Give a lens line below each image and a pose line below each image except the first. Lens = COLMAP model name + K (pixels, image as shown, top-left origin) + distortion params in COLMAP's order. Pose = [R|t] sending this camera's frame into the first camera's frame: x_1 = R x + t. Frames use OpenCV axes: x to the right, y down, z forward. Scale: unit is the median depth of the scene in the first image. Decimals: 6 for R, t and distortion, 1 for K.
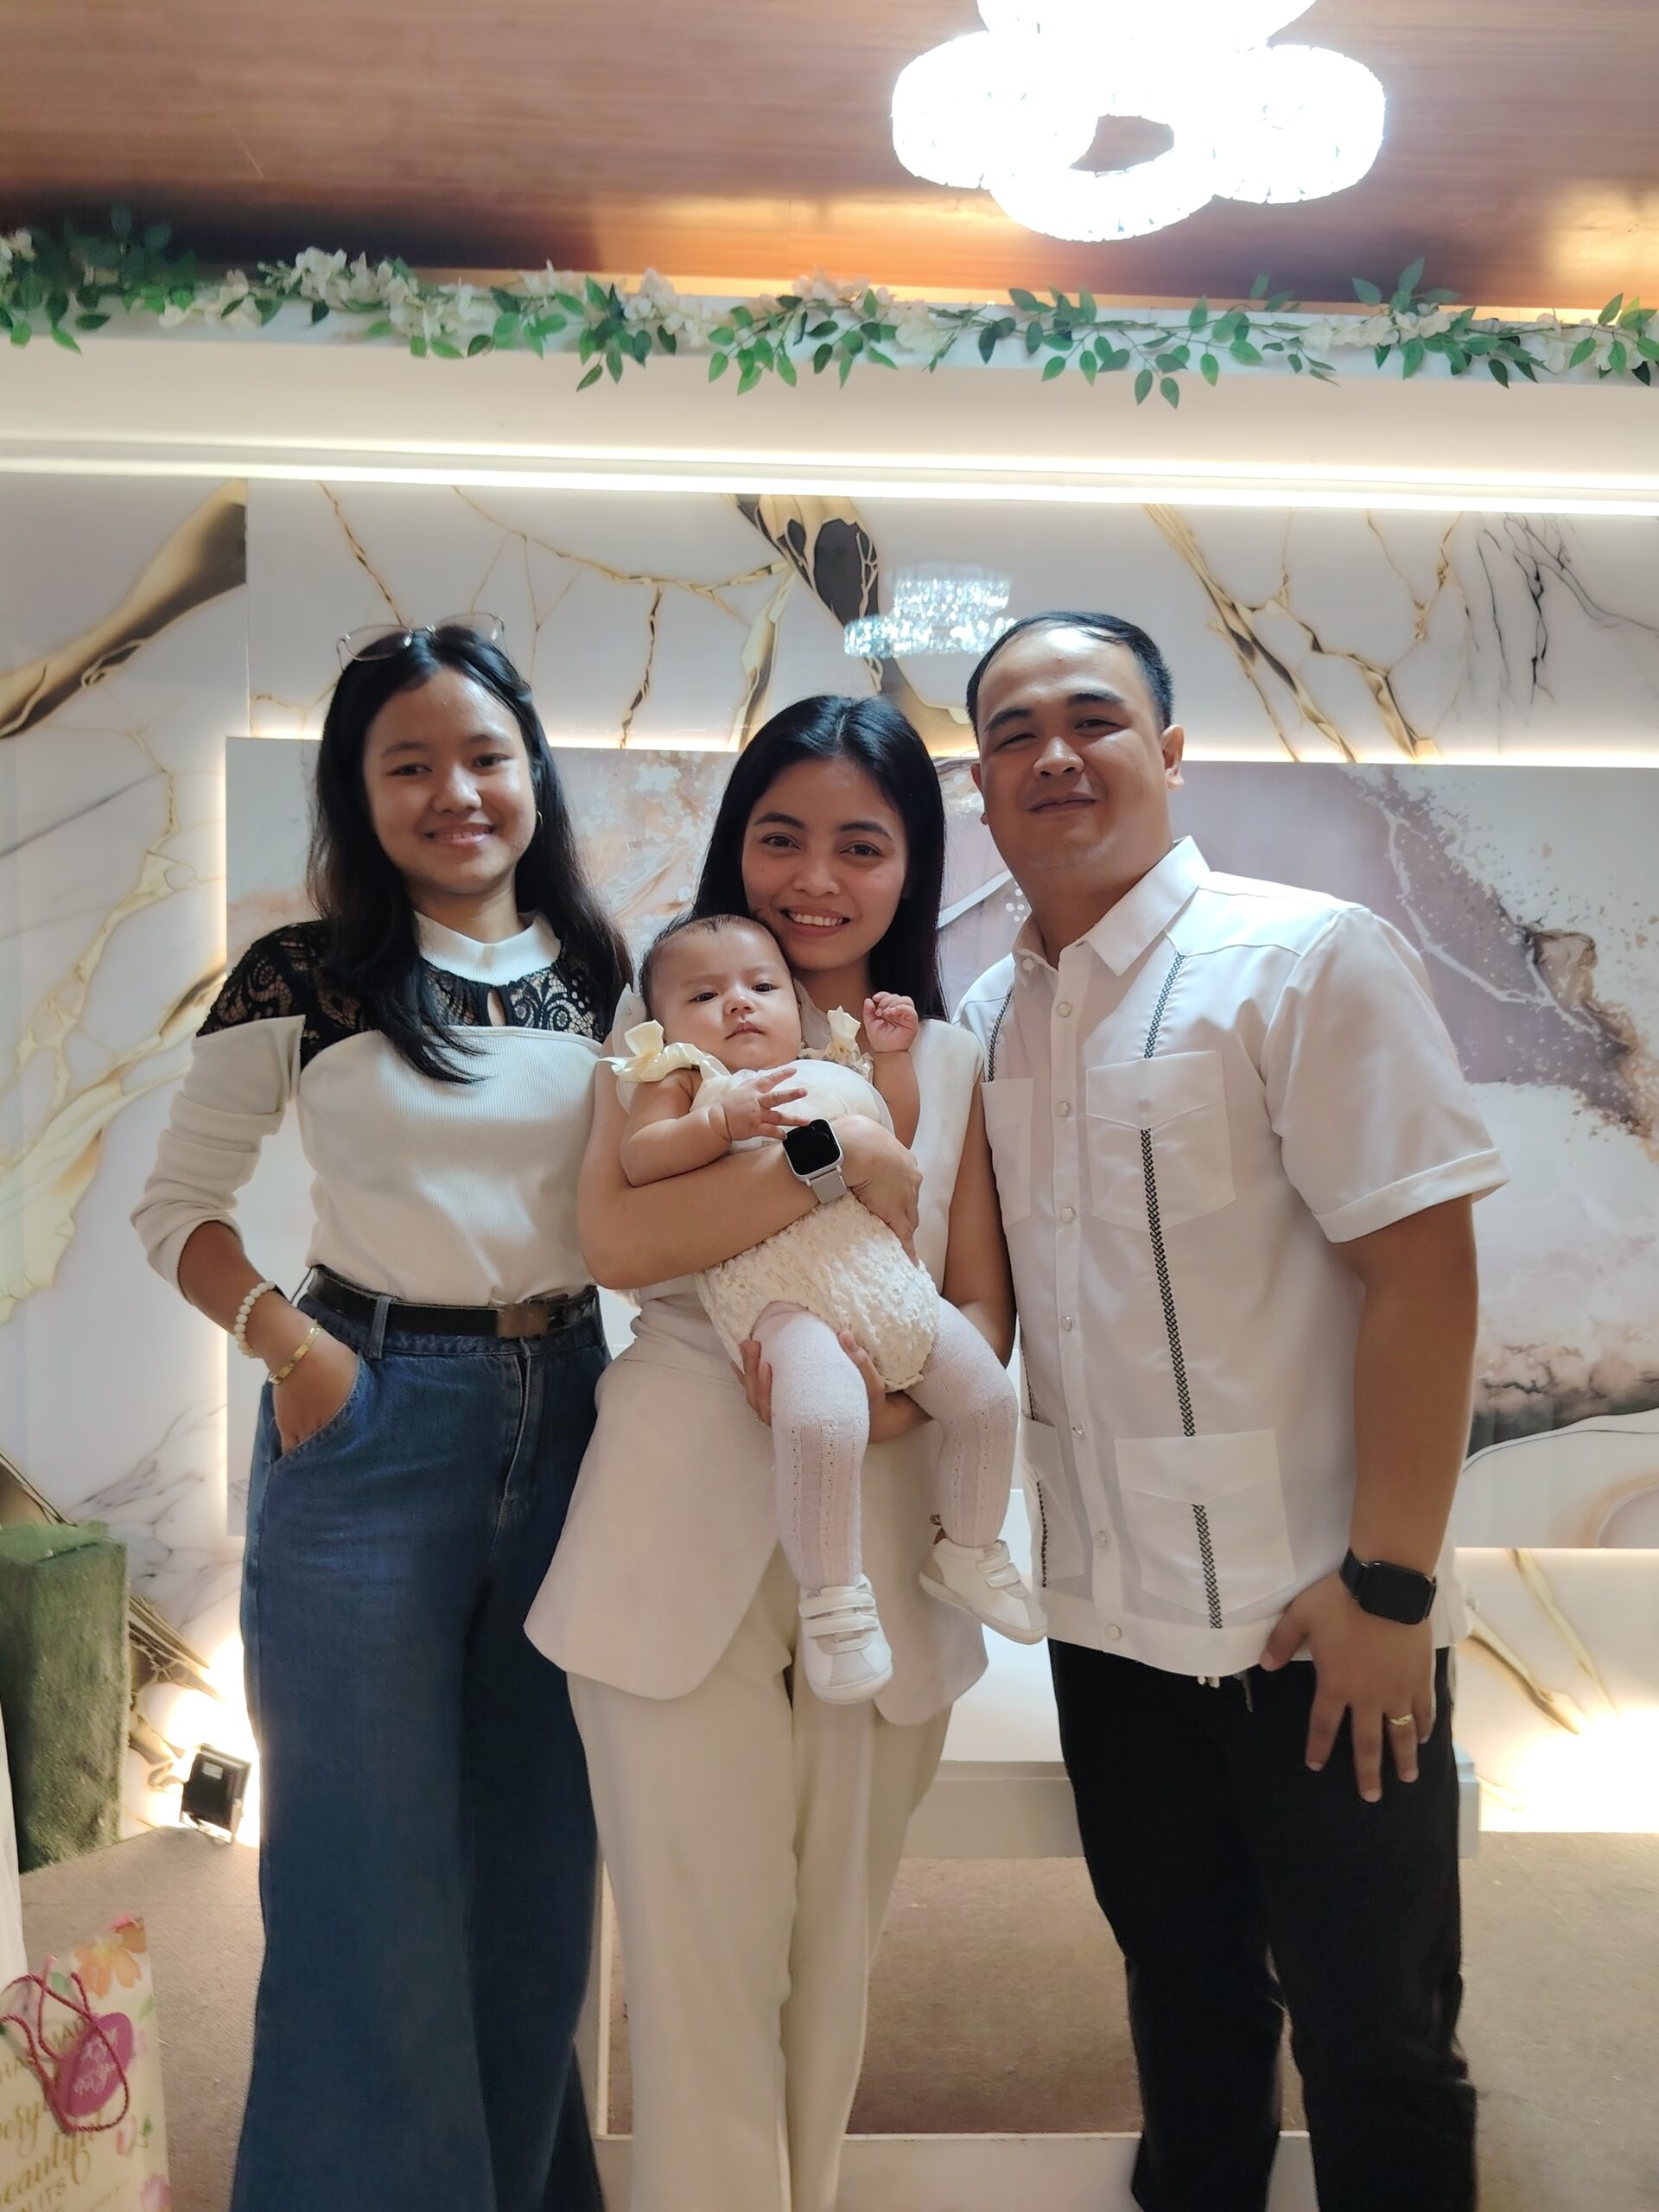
lens RADIAL K [[1687.1, 0, 829.5], [0, 1687.1, 1115.2], [0, 0, 1]] dist [0.074975, -0.107949]
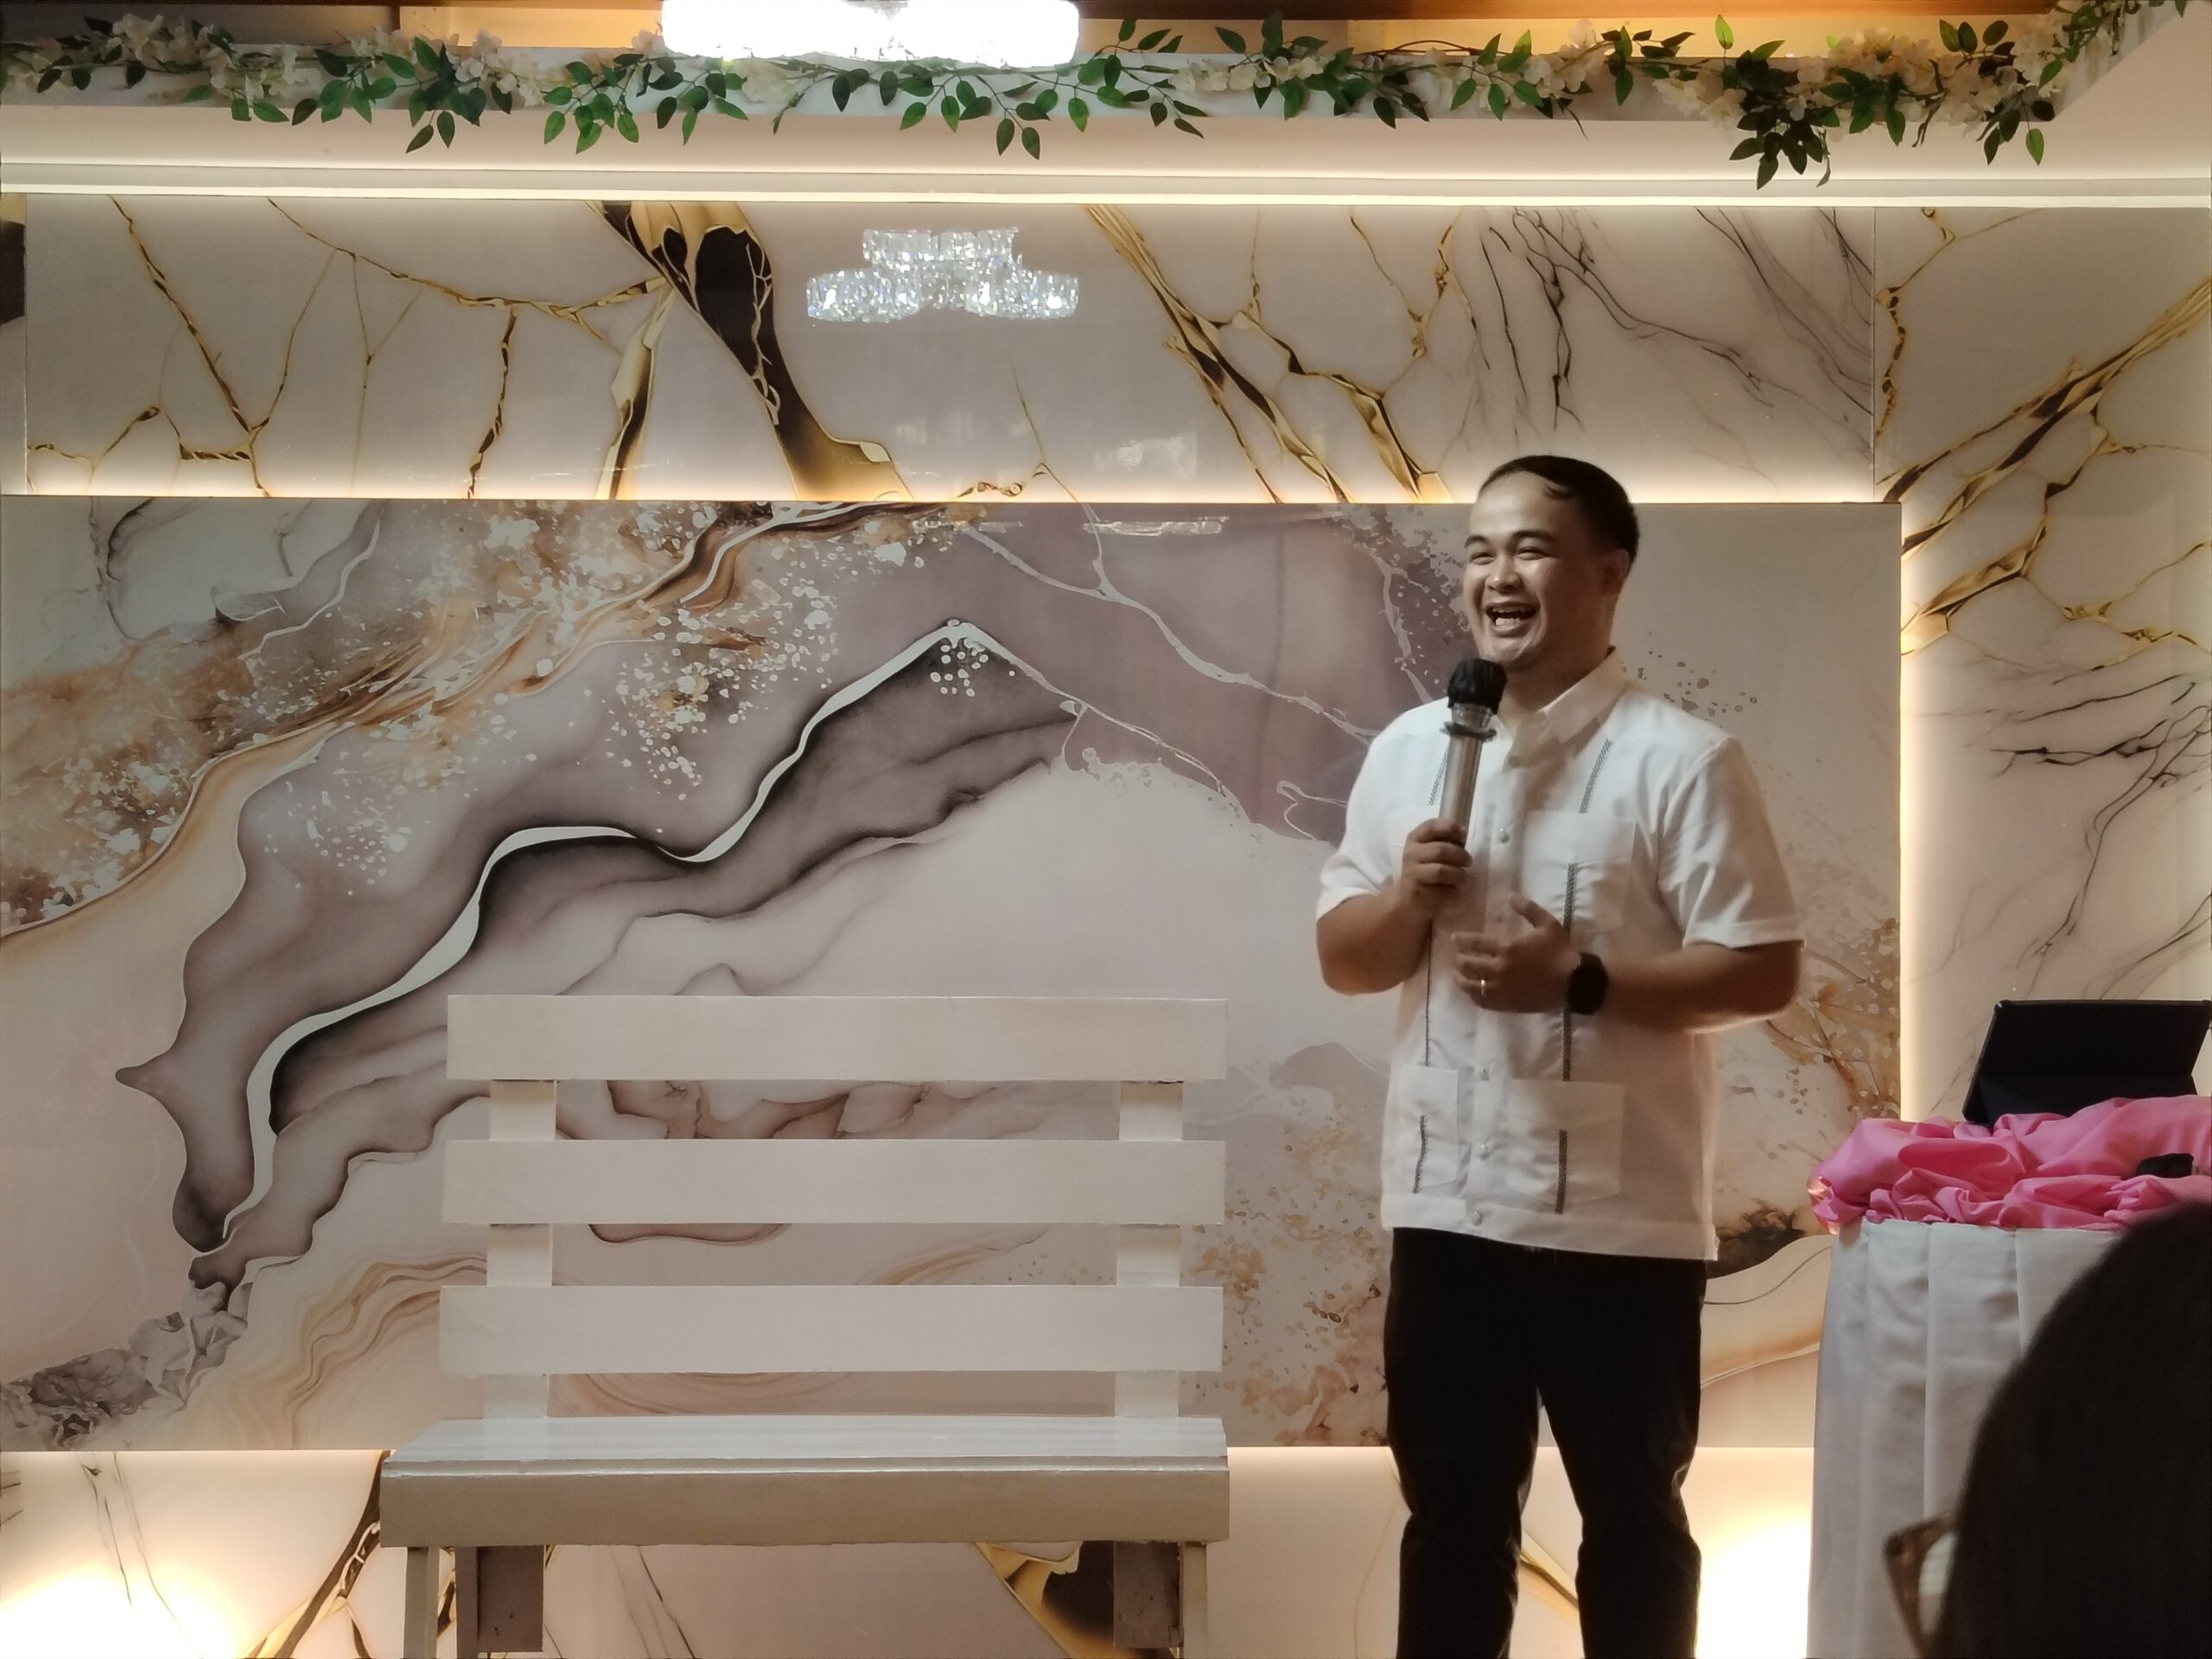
lens RADIAL K [[4617.3, 0, 1163.6], [0, 4617.3, 875.6], [0, 0, 1]] dist [0.106531, 0.000000]
pose [[0.999846, -0.015787, -0.007670, 0.236833], [0.015192, 0.997270, -0.072264, 0.141988], [0.008790, 0.072136, 0.997356, -1.278170]]
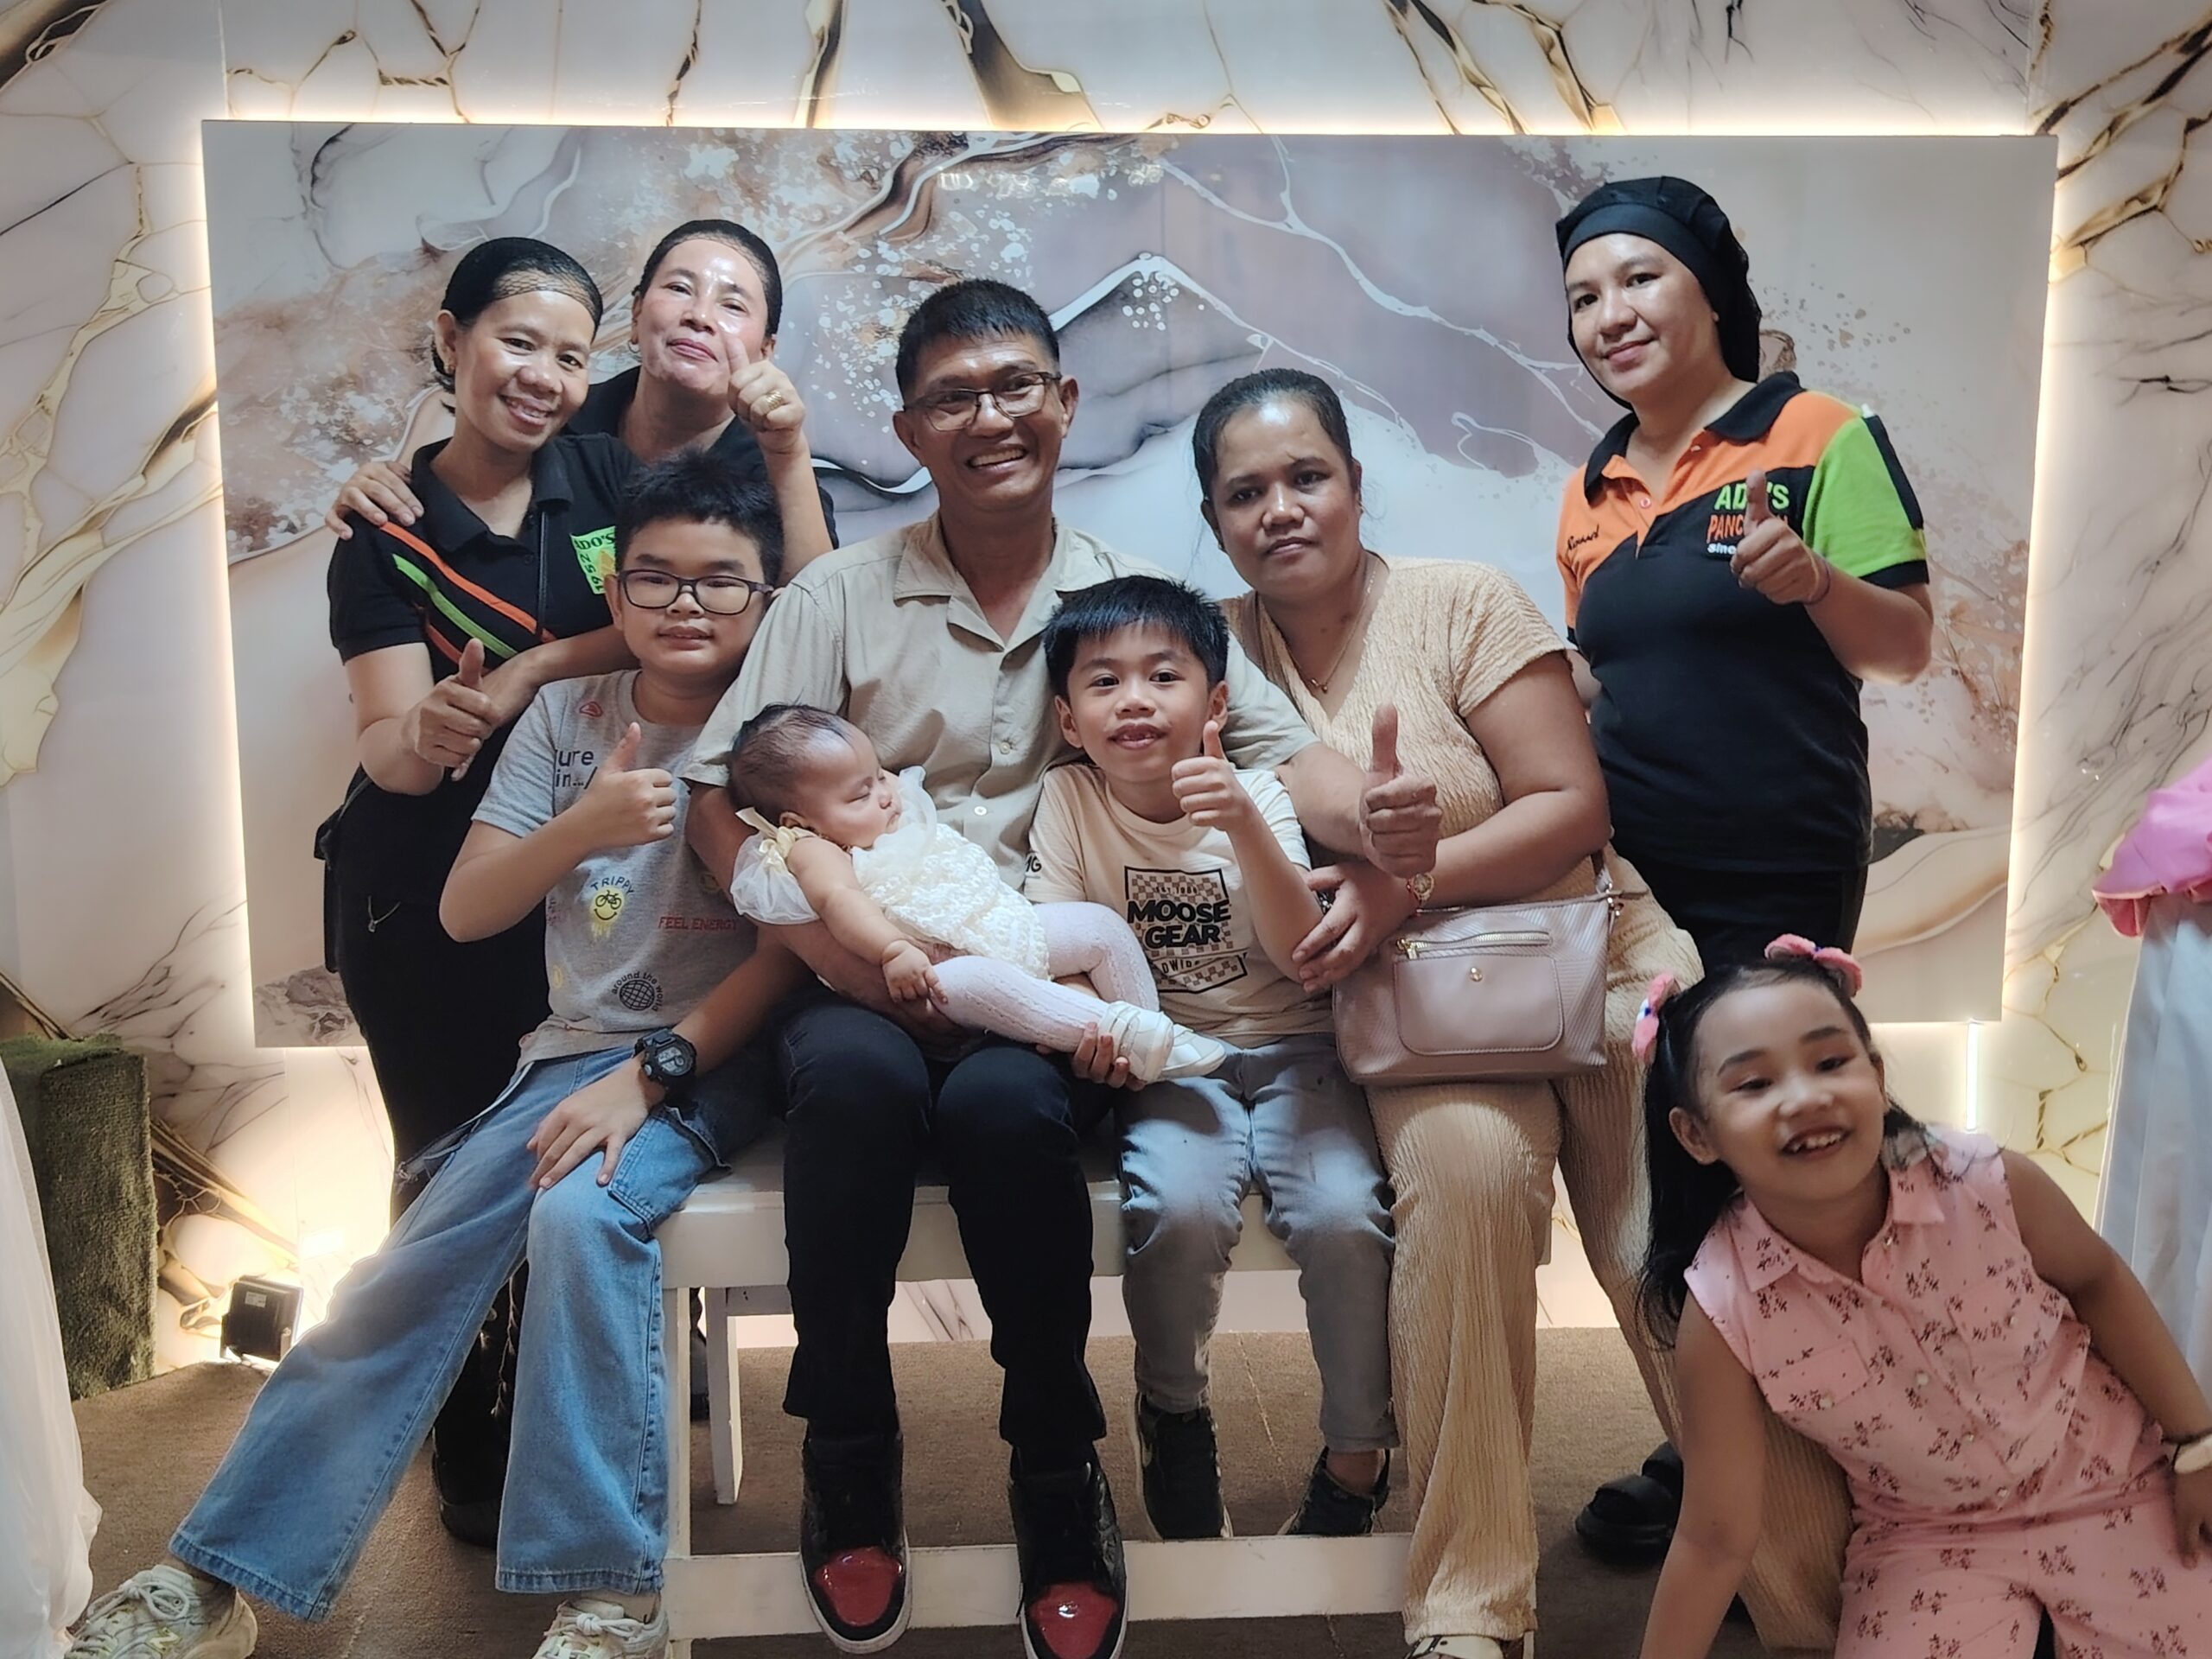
lens RADIAL K [[2373.6, 0, 1104.8], [0, 2373.6, 868.4], [0, 0, 1]] dist [0.049005, 0.000000]
pose [[0.999341, -0.021822, 0.029012, 0.053953], [0.018680, 0.994354, 0.104456, 0.033457], [-0.031128, -0.103845, 0.994106, -0.241917]]
